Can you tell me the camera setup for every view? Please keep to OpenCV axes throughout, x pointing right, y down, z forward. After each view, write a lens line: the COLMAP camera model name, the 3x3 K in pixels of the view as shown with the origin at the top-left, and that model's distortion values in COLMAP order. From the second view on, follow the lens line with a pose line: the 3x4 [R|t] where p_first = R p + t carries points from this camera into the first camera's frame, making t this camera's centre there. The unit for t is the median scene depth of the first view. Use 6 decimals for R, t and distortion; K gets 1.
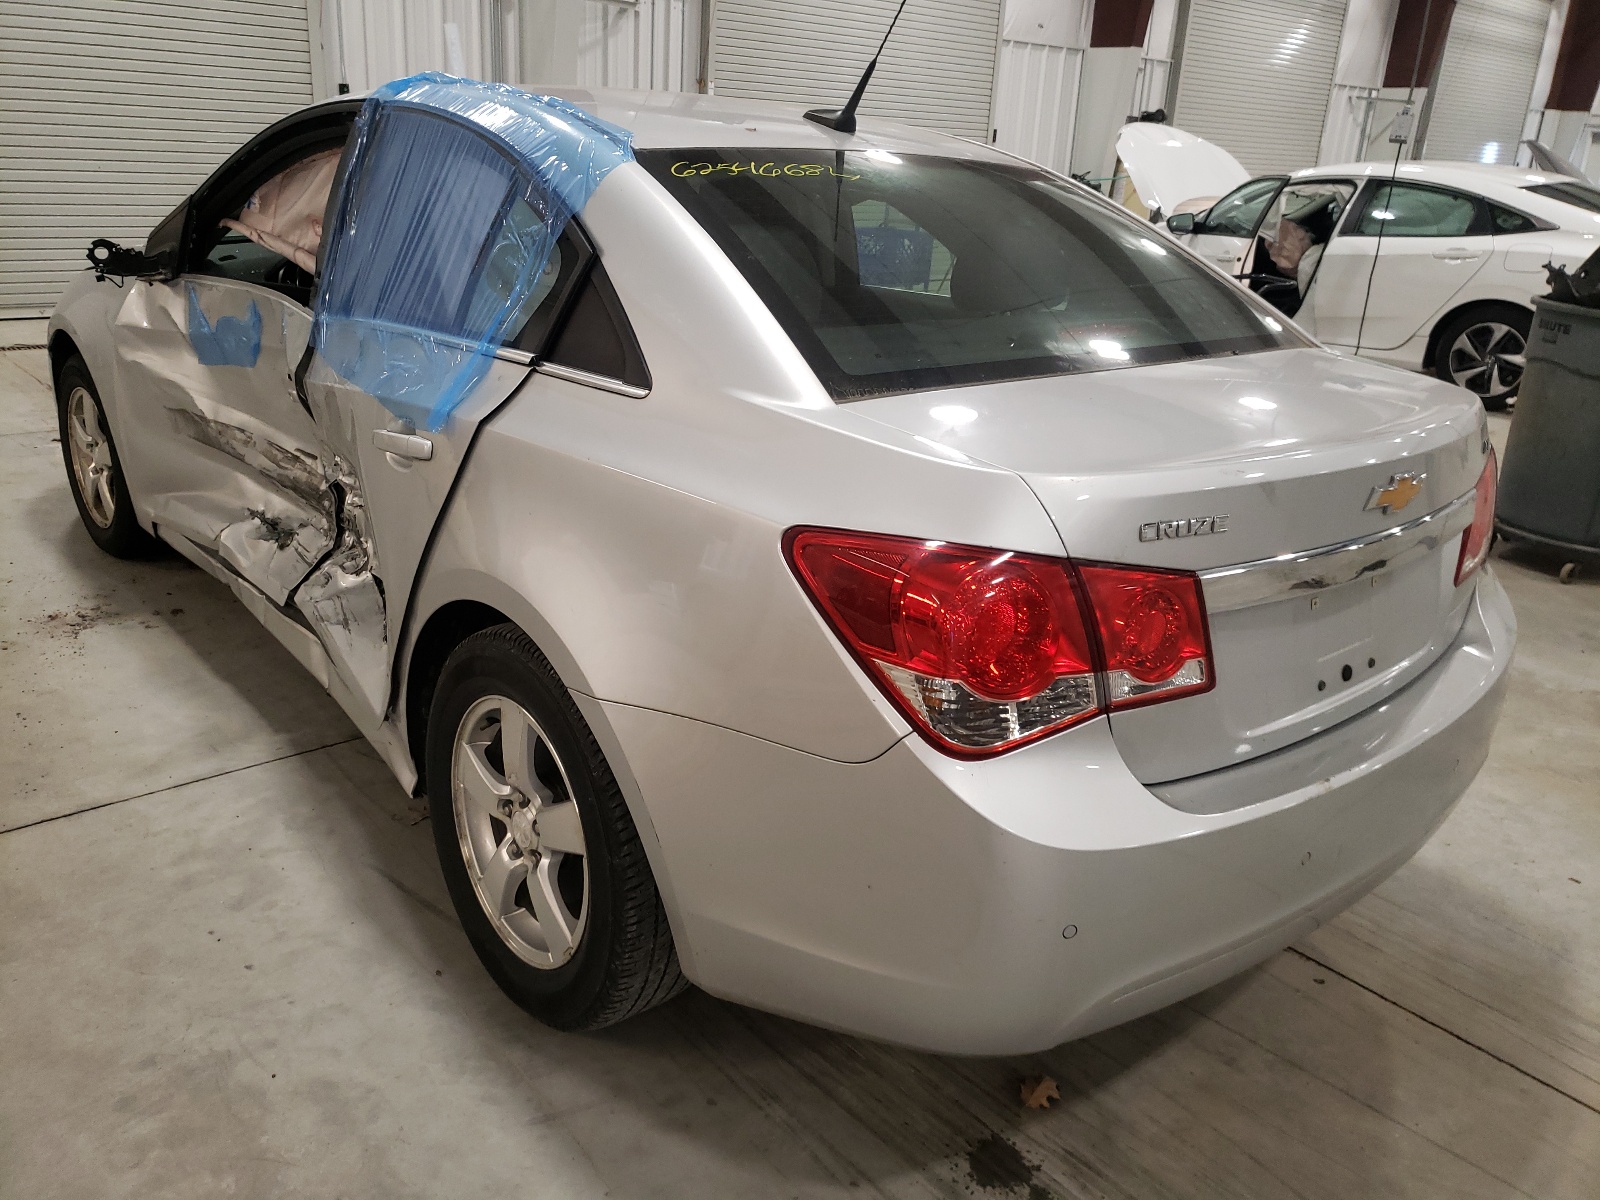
lens RADIAL K [[1256.8, 0, 800.0], [0, 1256.8, 600.0], [0, 0, 1]] dist [0.032538, 0.005290]
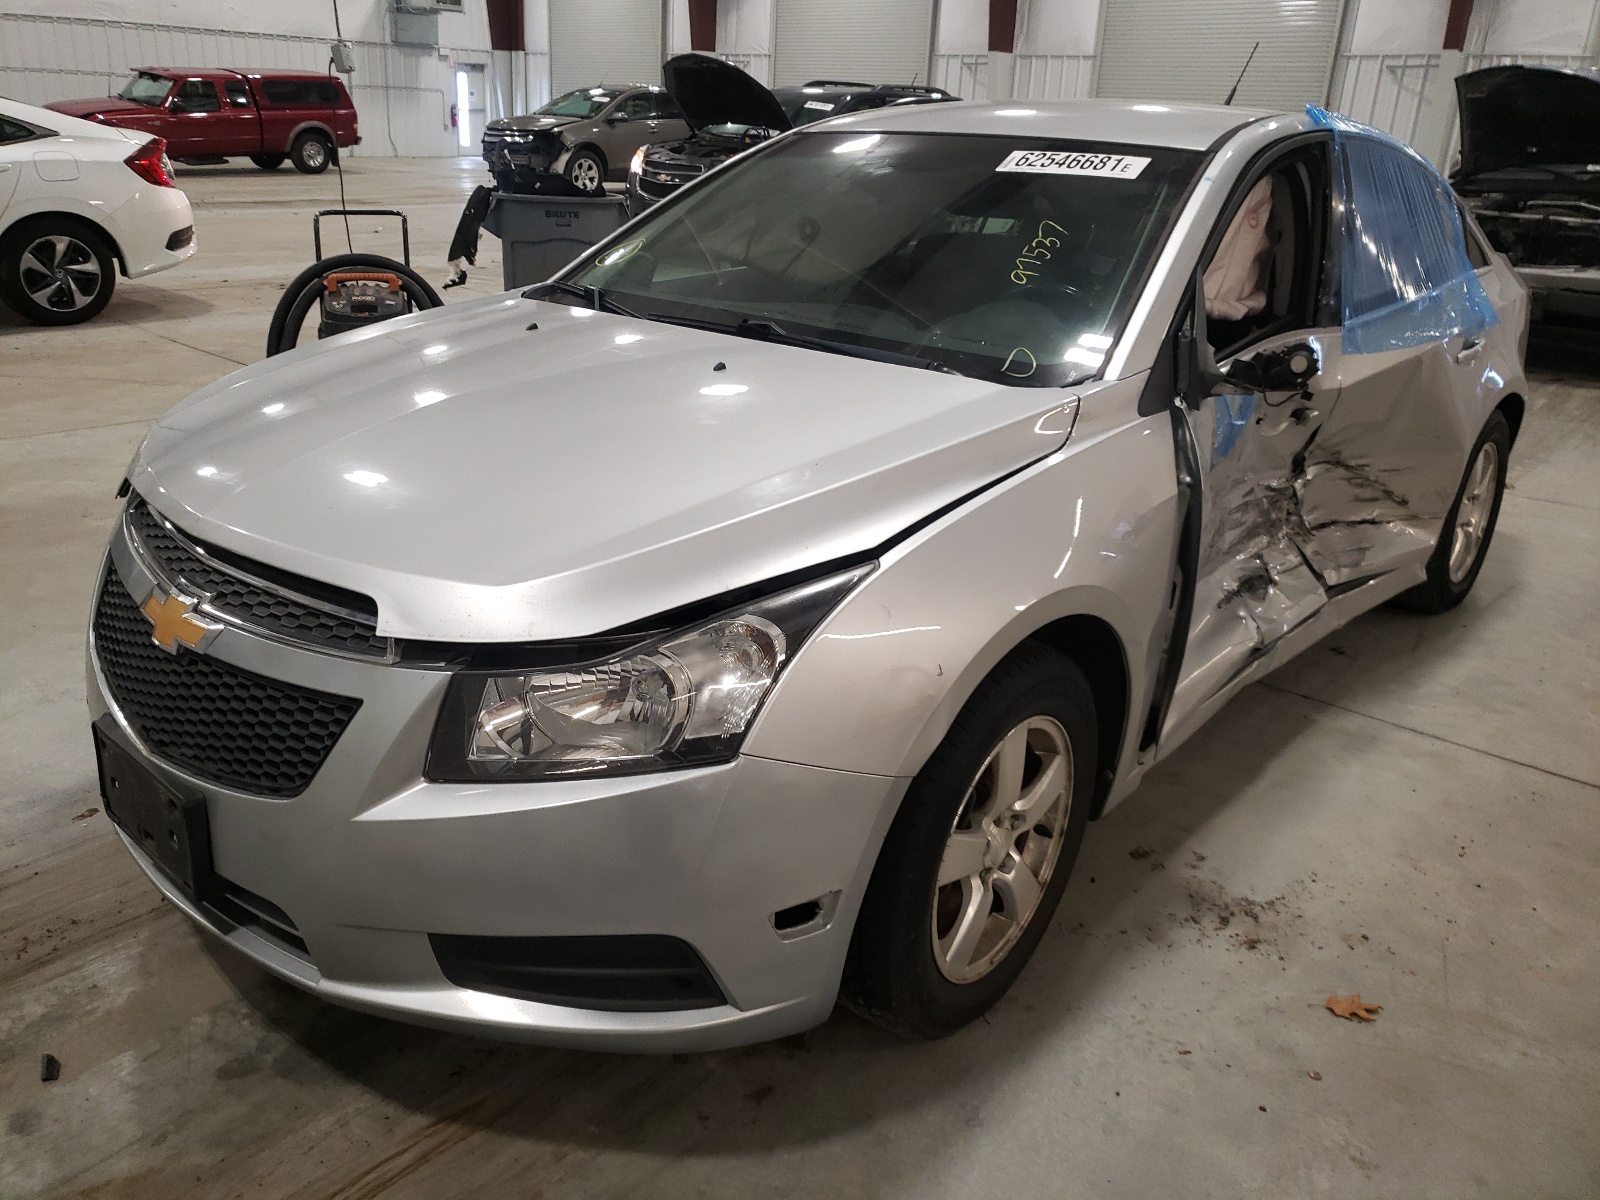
lens RADIAL K [[1236.2, 0, 800.0], [0, 1236.2, 600.0], [0, 0, 1]] dist [0.010859, 0.001847]
pose [[-0.153299, -0.410536, 0.898866, -1.041571], [0.292403, 0.850039, 0.438104, -0.474110], [-0.943928, 0.329992, -0.010268, 1.162110]]
